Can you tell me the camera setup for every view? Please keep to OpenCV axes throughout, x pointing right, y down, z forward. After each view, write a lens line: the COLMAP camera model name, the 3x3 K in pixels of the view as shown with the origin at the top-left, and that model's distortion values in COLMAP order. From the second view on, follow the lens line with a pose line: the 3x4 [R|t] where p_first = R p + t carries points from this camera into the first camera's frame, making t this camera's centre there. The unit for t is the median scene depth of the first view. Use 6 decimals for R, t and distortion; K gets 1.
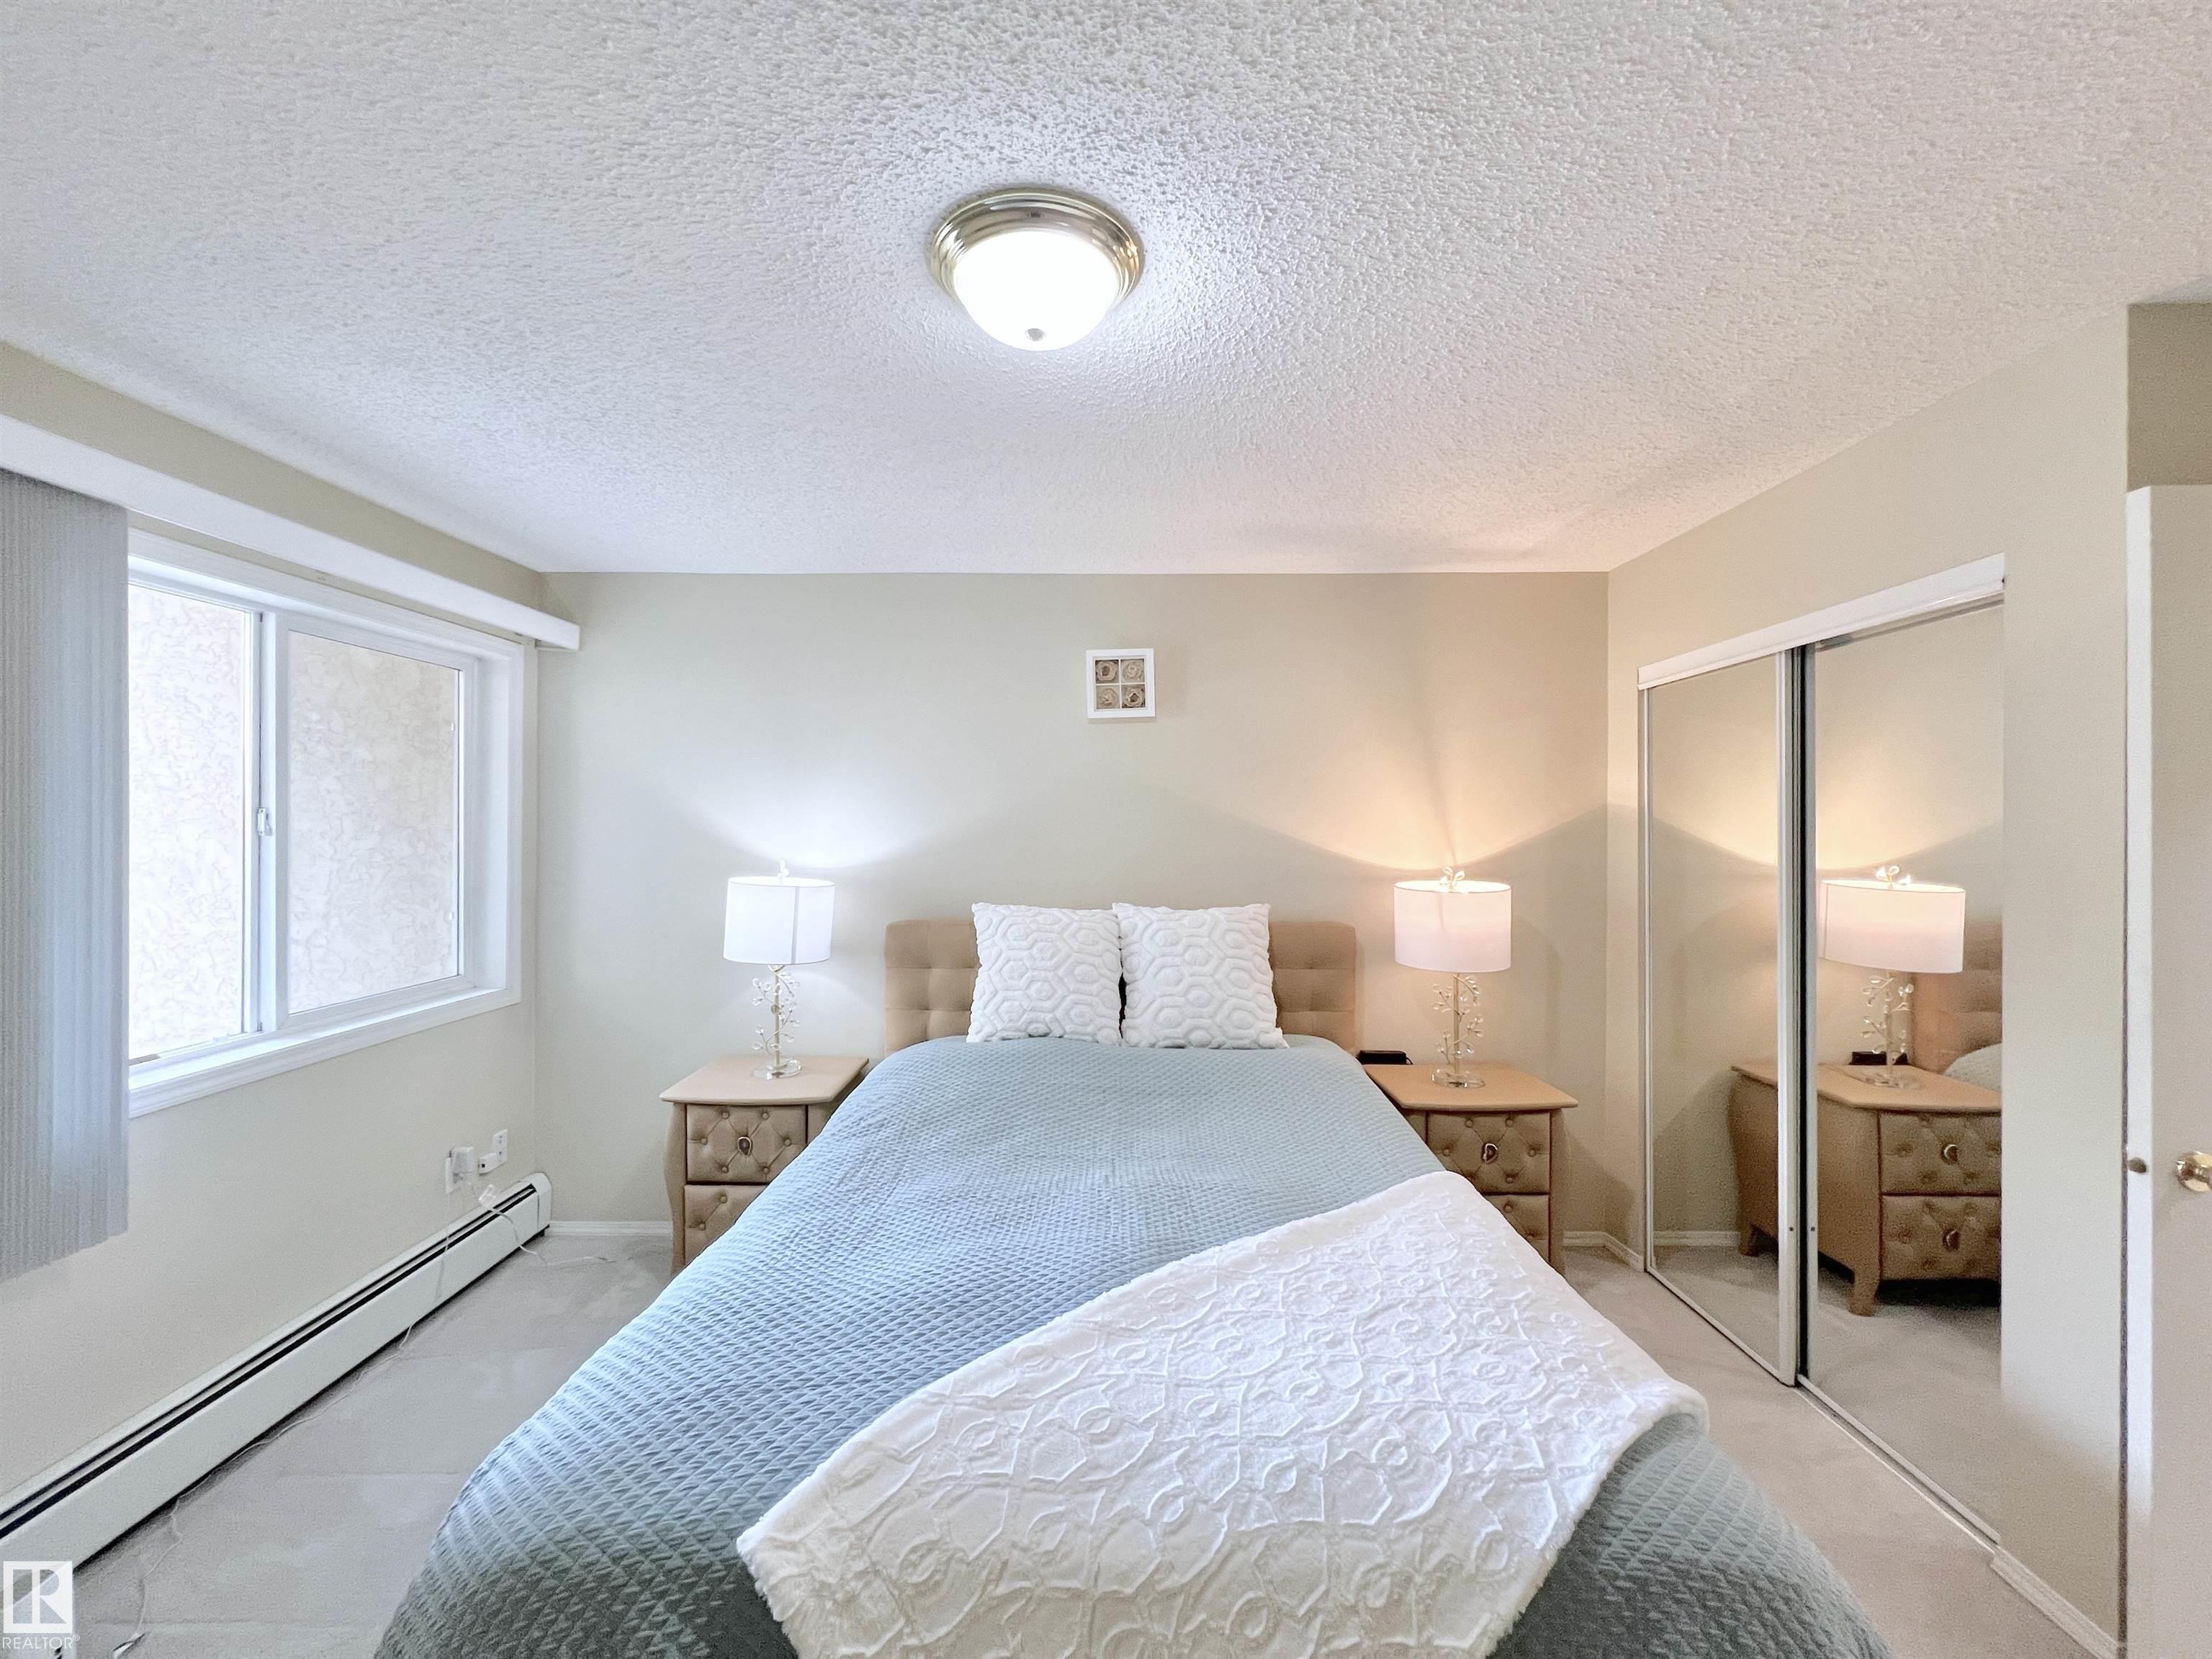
lens RADIAL K [[885.5, 0, 1097.7], [0, 885.5, 827.2], [0, 0, 1]] dist [0.000349, -0.000135]
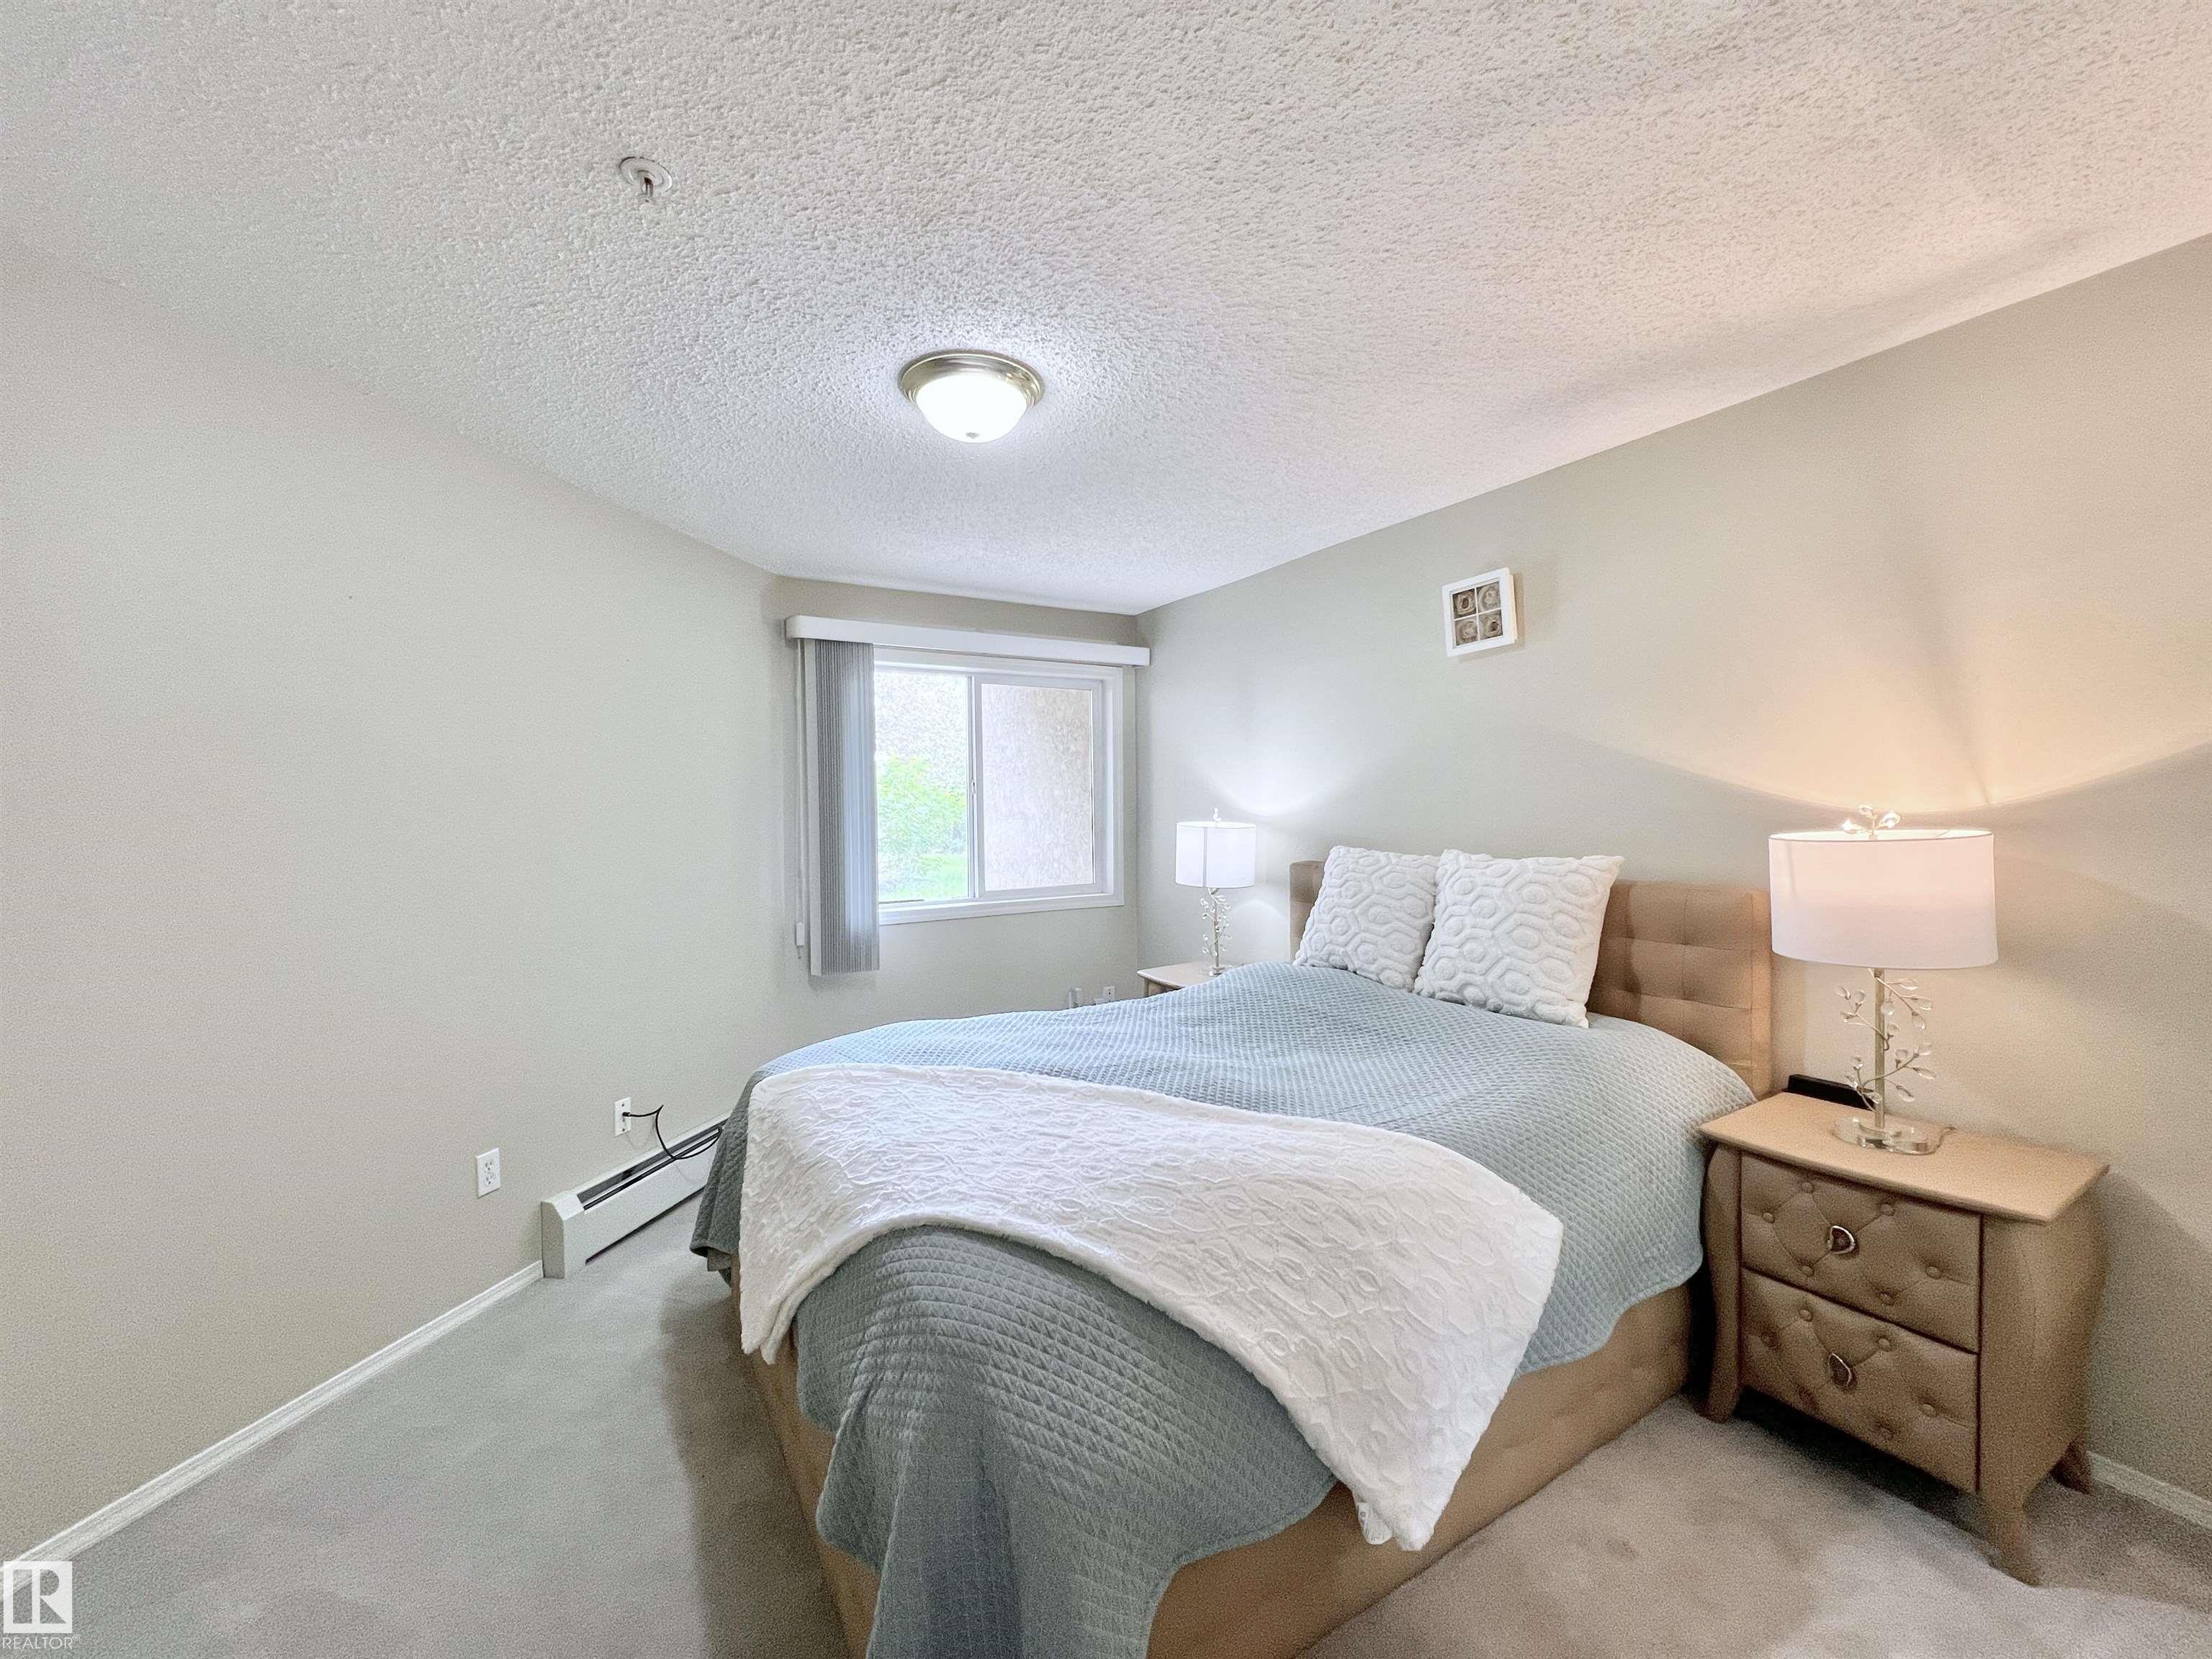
lens RADIAL K [[885.5, 0, 1097.7], [0, 885.5, 827.2], [0, 0, 1]] dist [0.000349, -0.000135]
pose [[0.524633, 0.003705, -0.851320, 0.677693], [0.010644, 0.999884, 0.010912, 0.051230], [0.851262, -0.014786, 0.524533, 0.197903]]
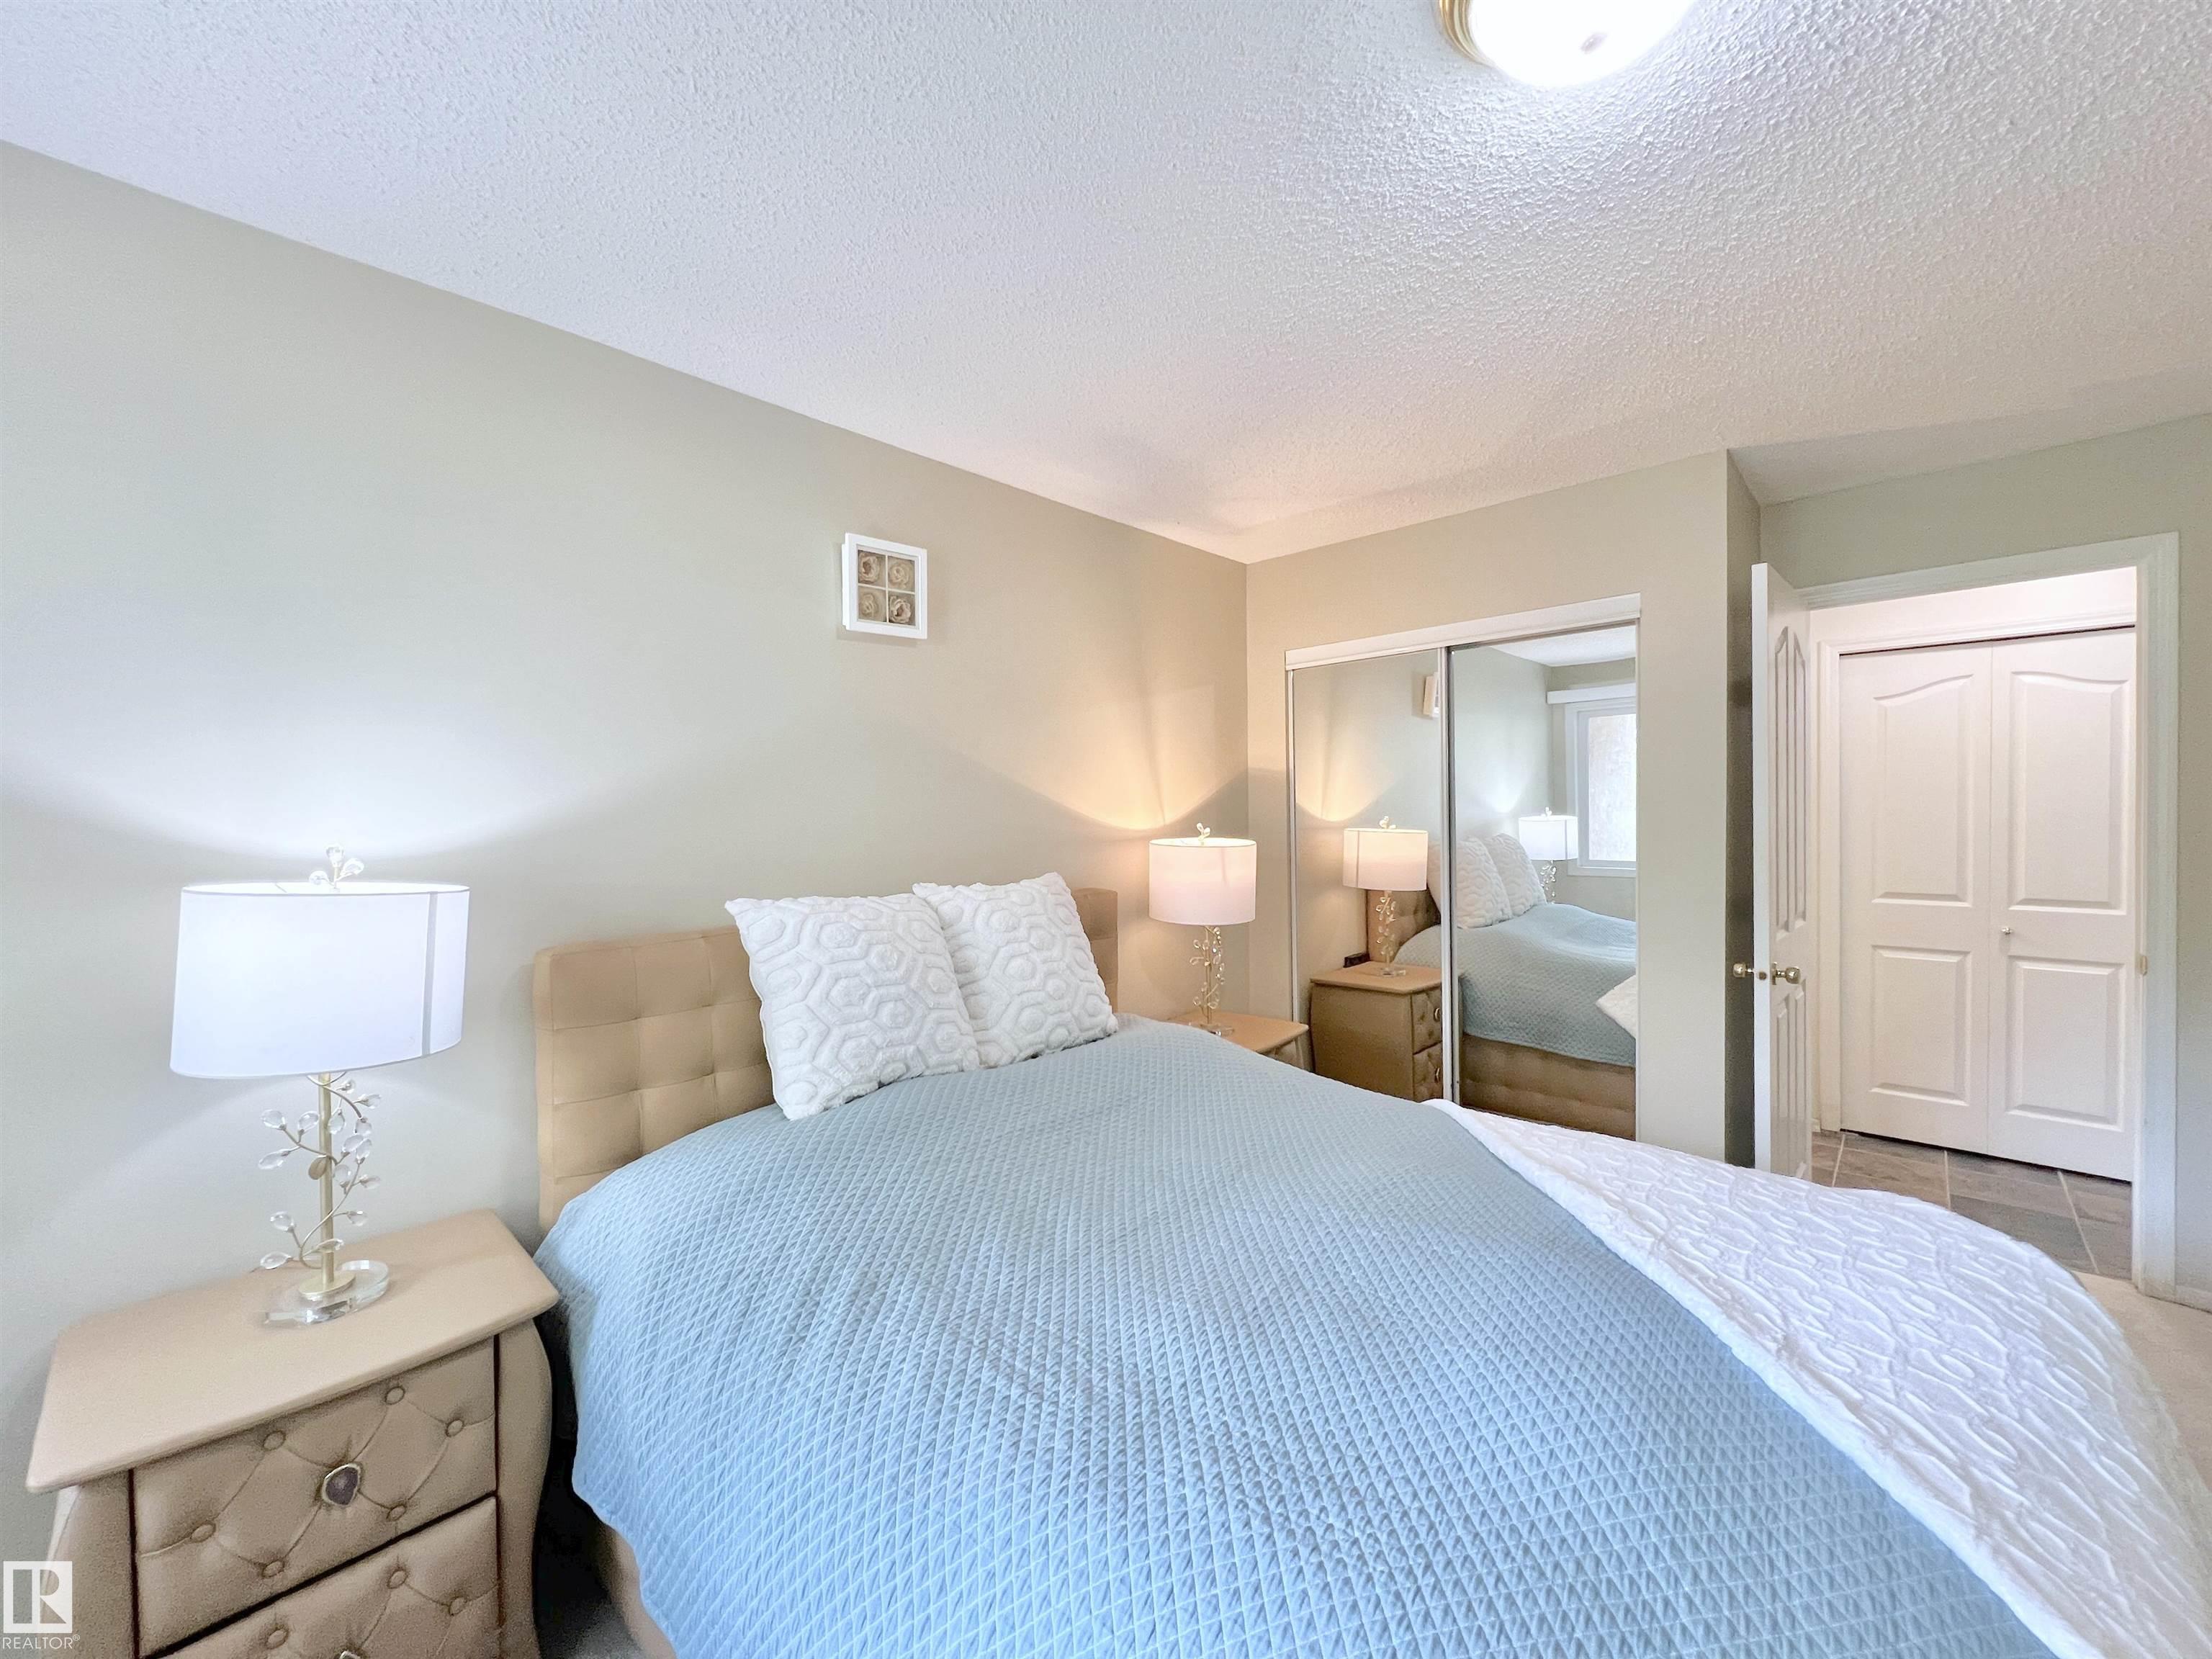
lens RADIAL K [[885.5, 0, 1097.7], [0, 885.5, 827.2], [0, 0, 1]] dist [0.000349, -0.000135]
pose [[0.675947, -0.022996, 0.736592, -0.453592], [0.017050, 0.999733, 0.015565, 0.031672], [-0.736753, 0.002038, 0.676159, 0.417024]]
